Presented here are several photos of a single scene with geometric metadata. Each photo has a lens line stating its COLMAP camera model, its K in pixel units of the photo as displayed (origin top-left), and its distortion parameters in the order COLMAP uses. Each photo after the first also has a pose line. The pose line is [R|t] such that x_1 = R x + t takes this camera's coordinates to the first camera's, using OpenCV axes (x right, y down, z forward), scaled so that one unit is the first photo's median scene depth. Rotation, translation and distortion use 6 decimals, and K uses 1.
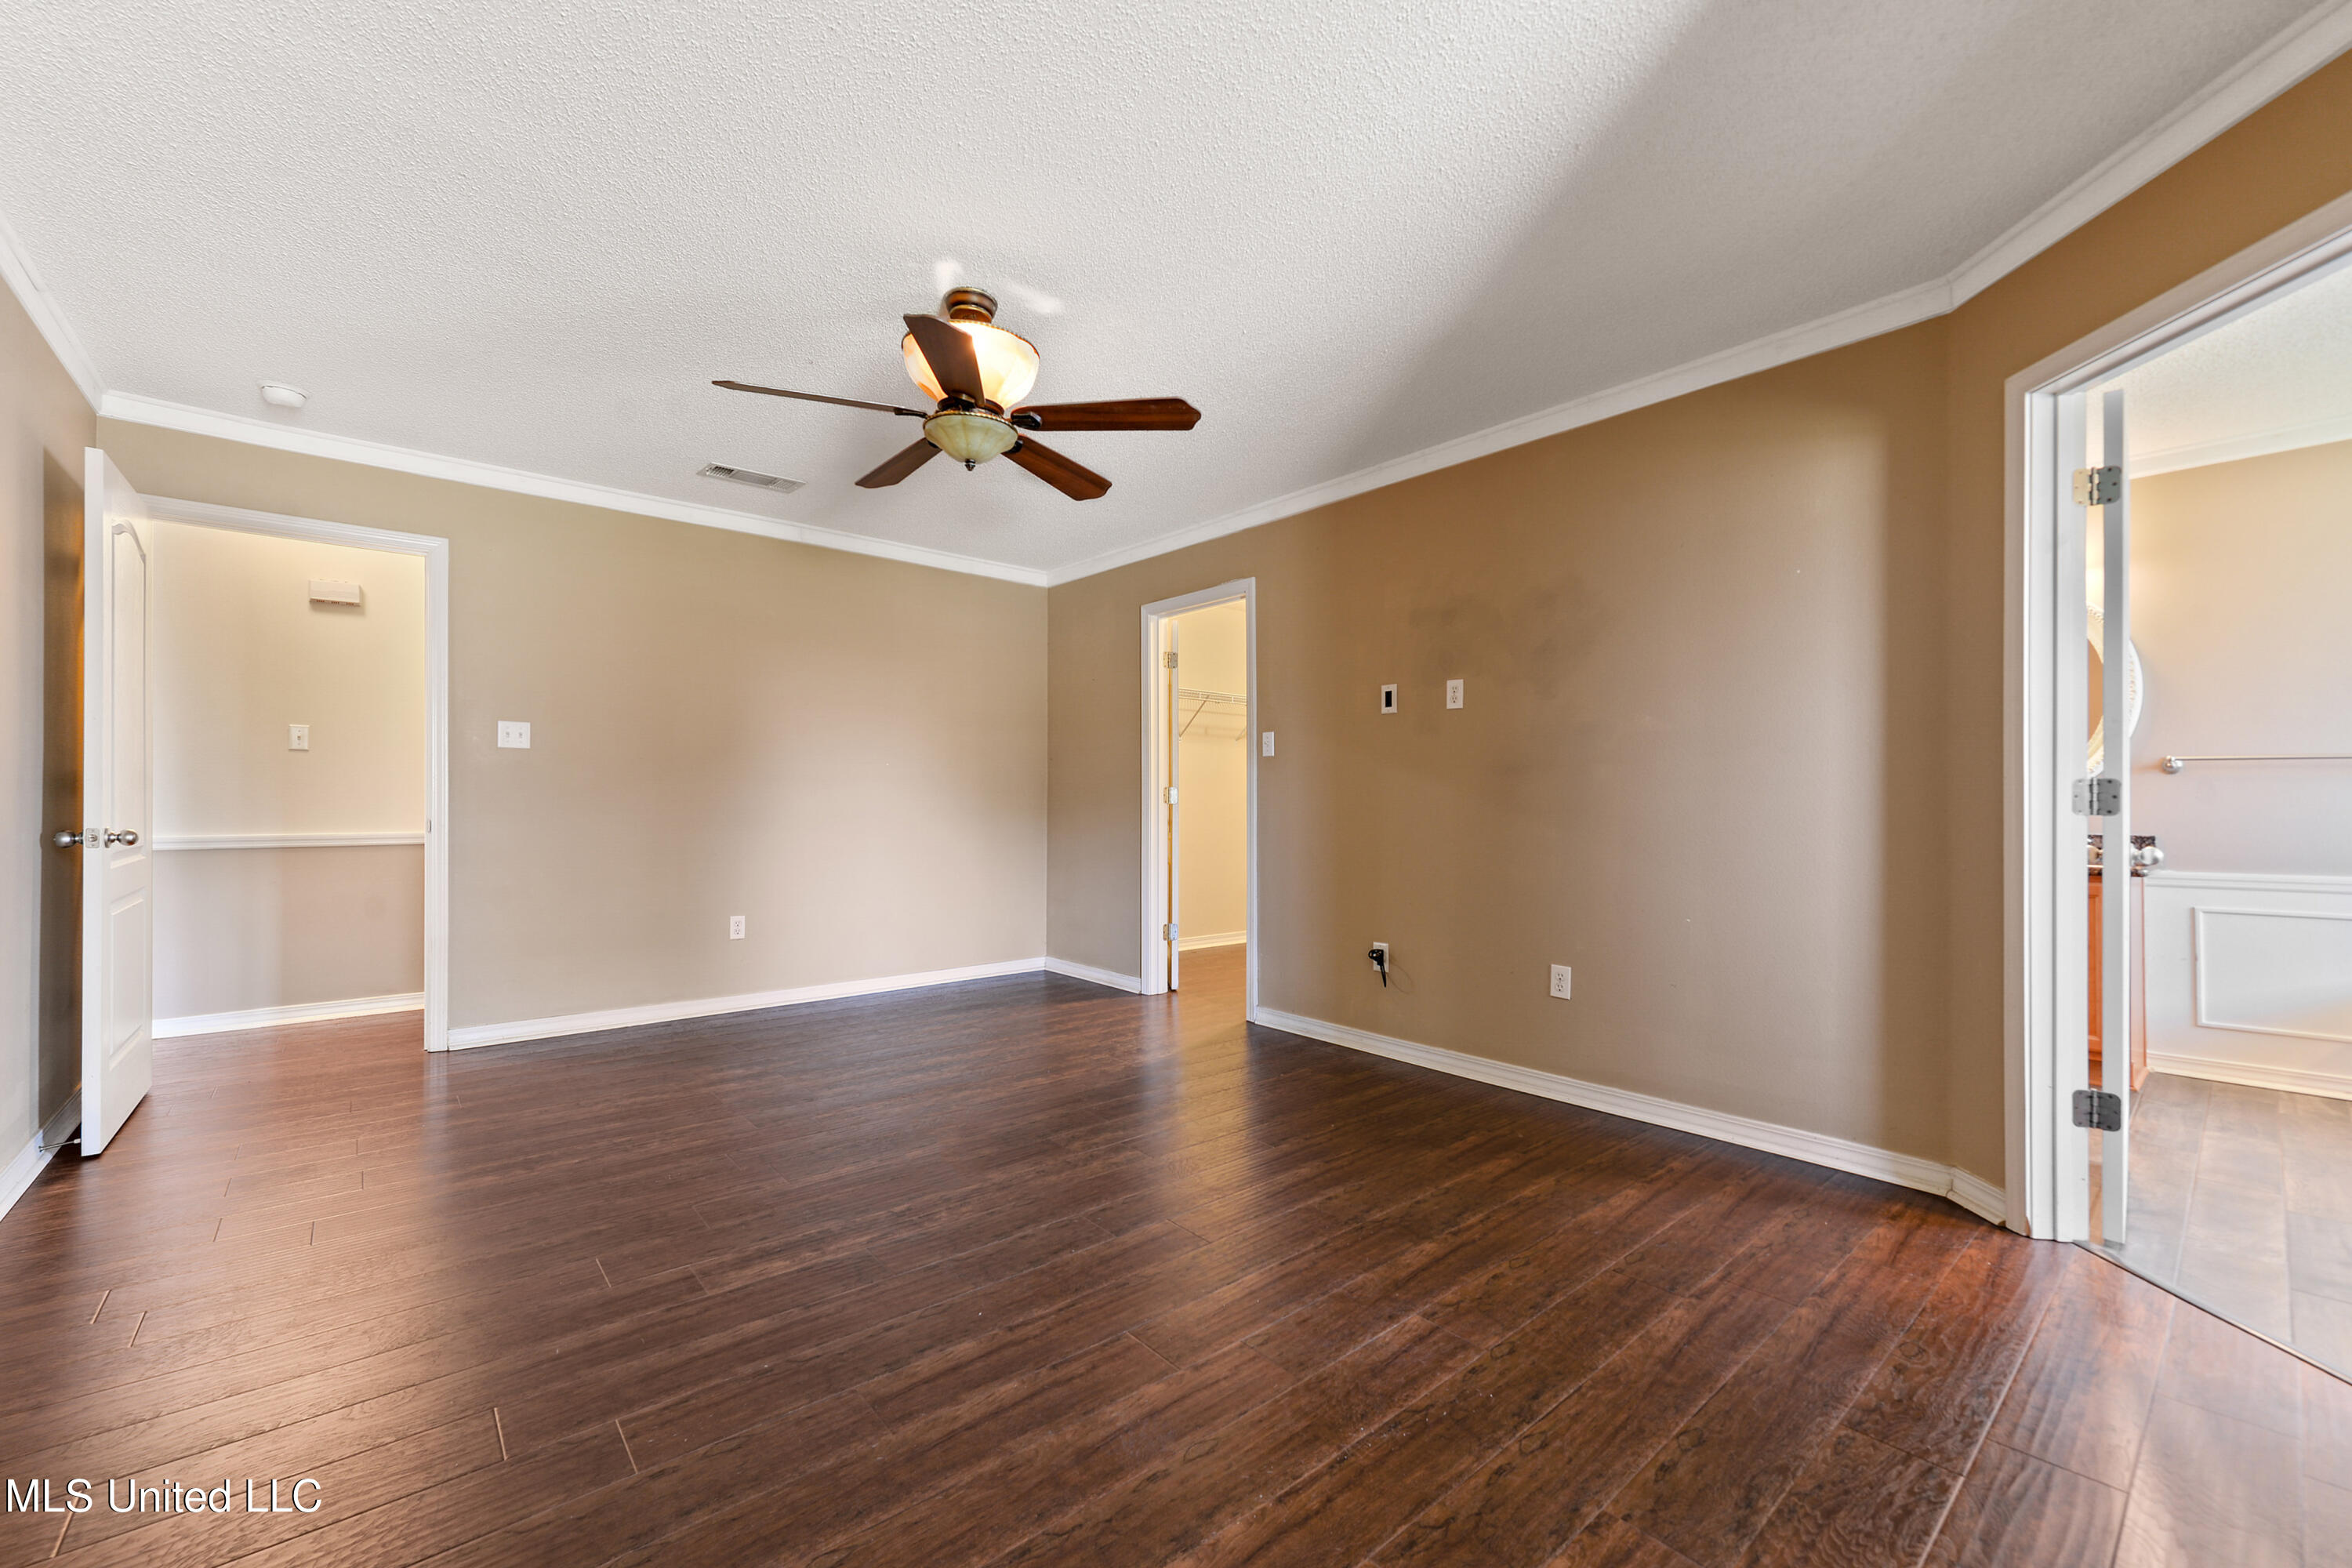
lens RADIAL K [[945.8, 0, 1174.1], [0, 945.8, 785.5], [0, 0, 1]] dist [-0.005256, -0.000861]
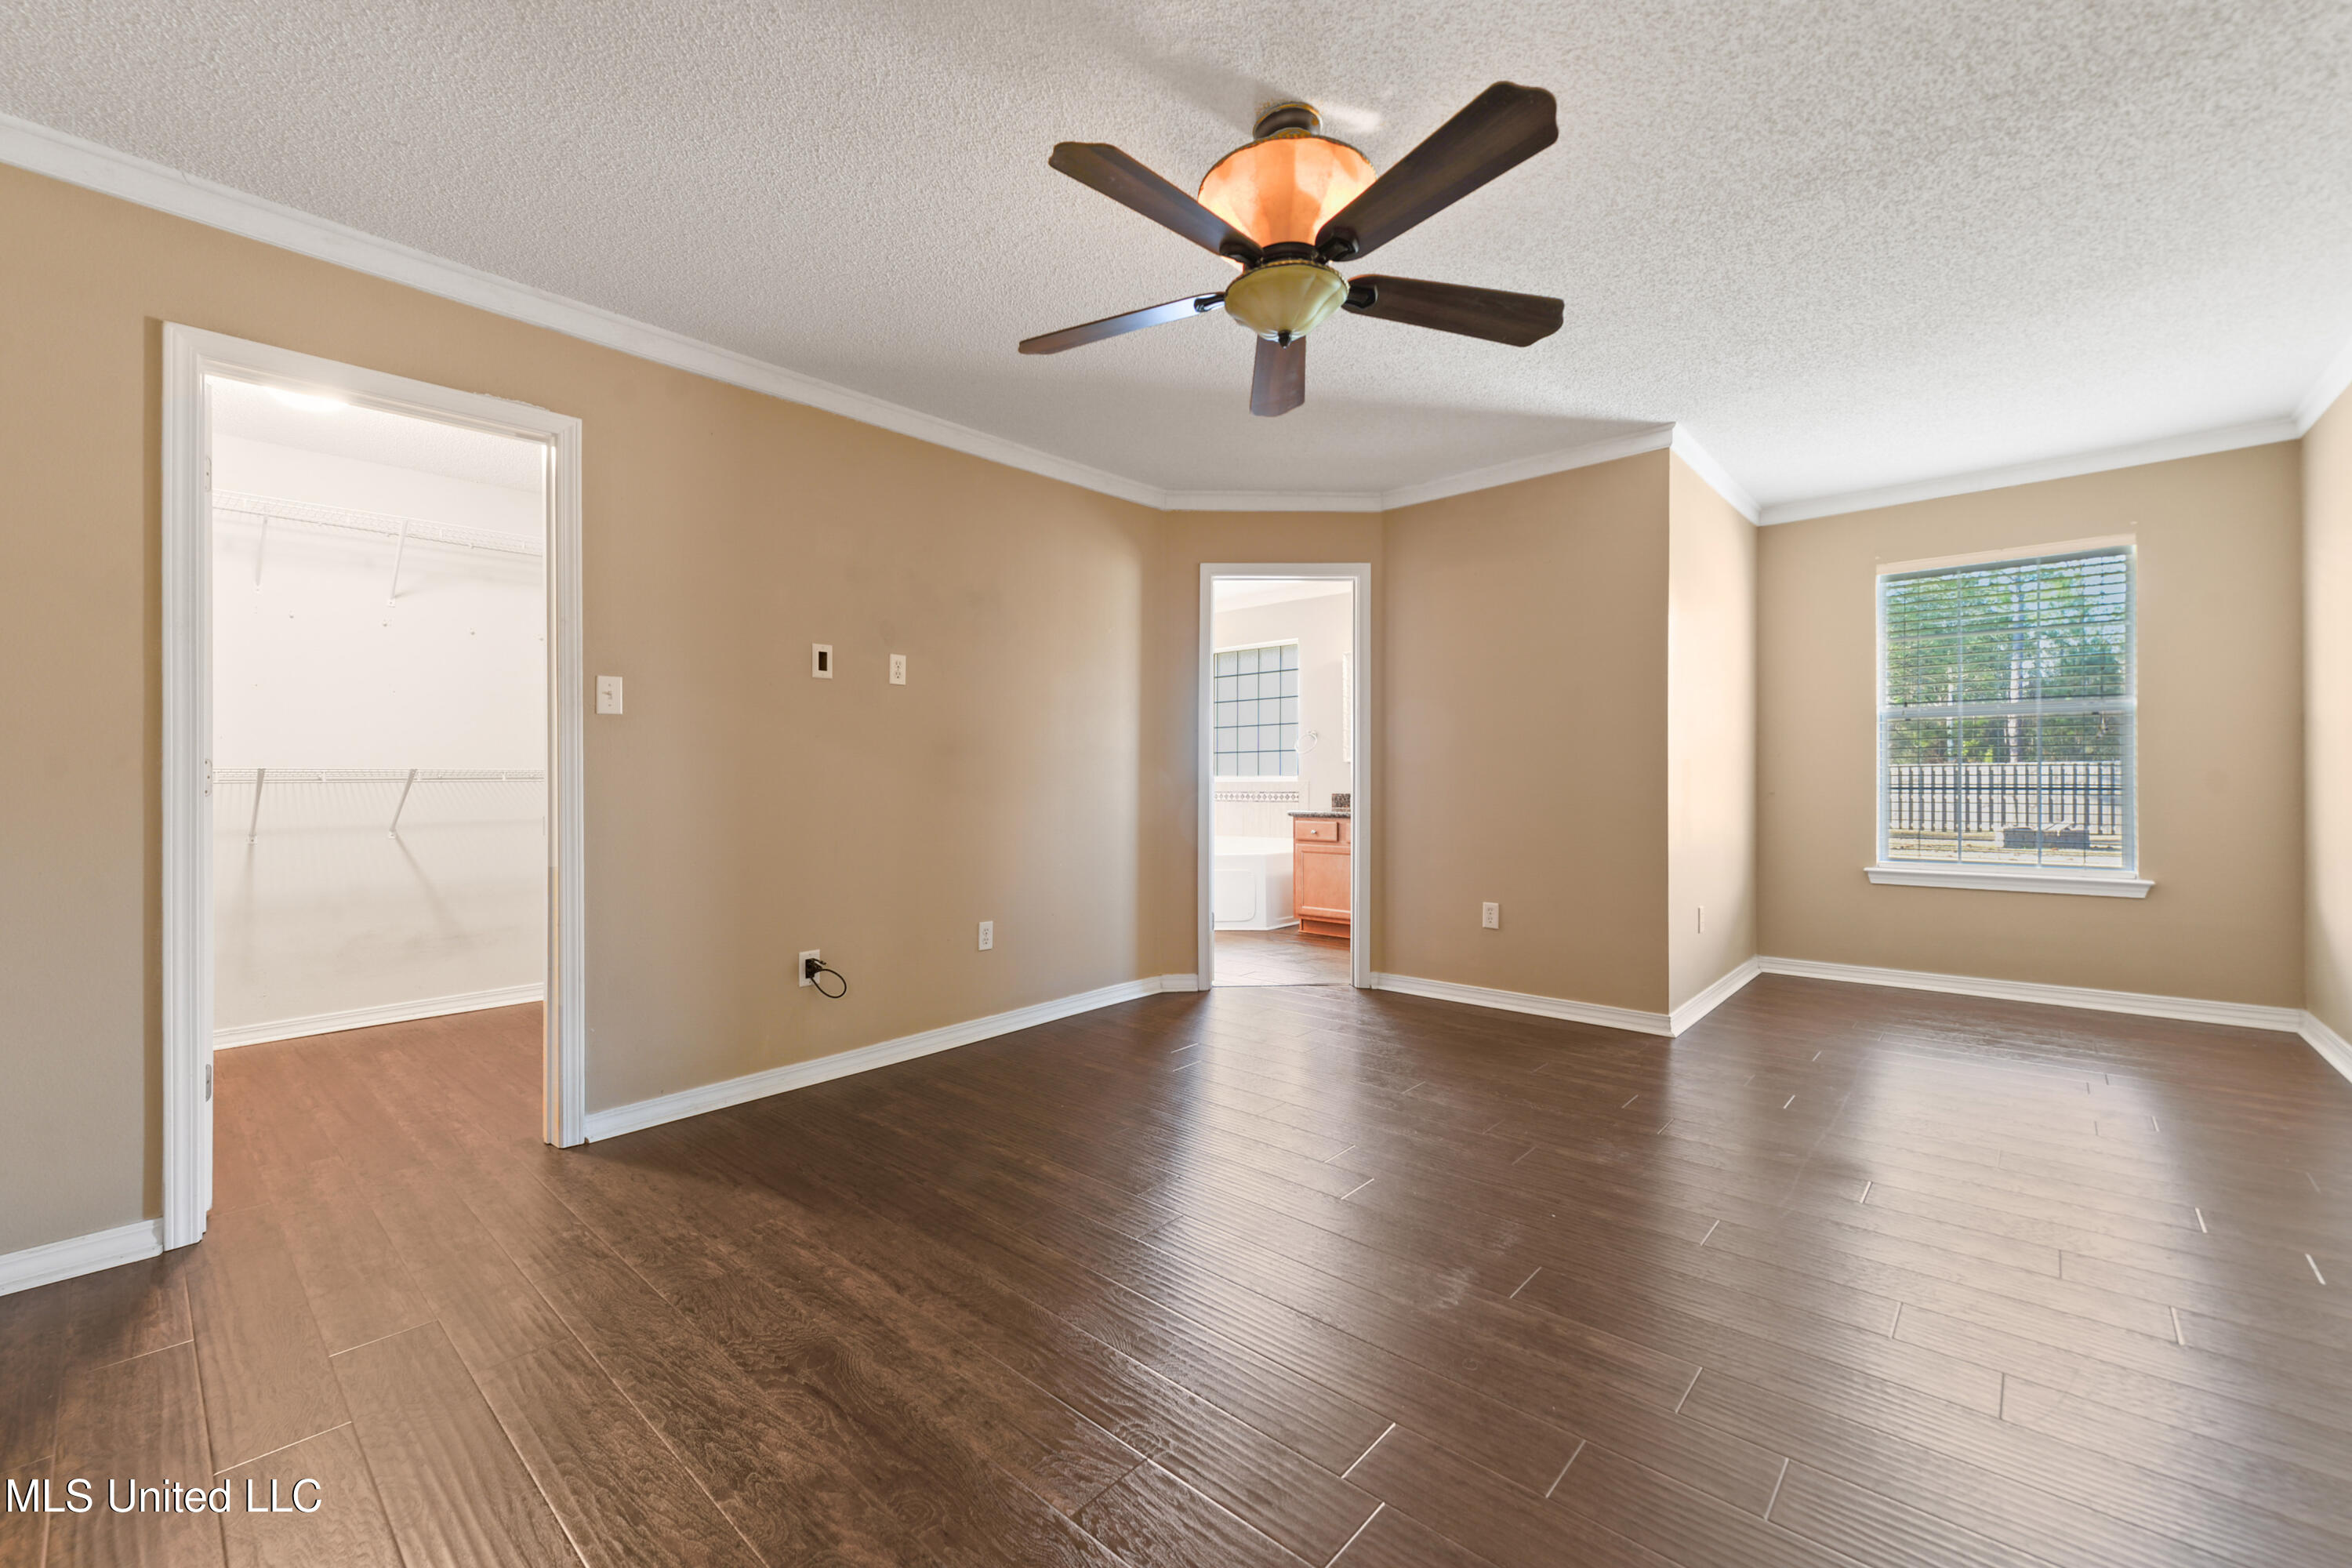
lens RADIAL K [[945.8, 0, 1172.2], [0, 945.8, 780.3], [0, 0, 1]] dist [-0.005256, -0.000861]
pose [[-0.137894, -0.000038, 0.990447, -0.658580], [0.000837, 1.000000, 0.000155, 0.015857], [-0.990447, 0.000851, -0.137894, 0.805930]]
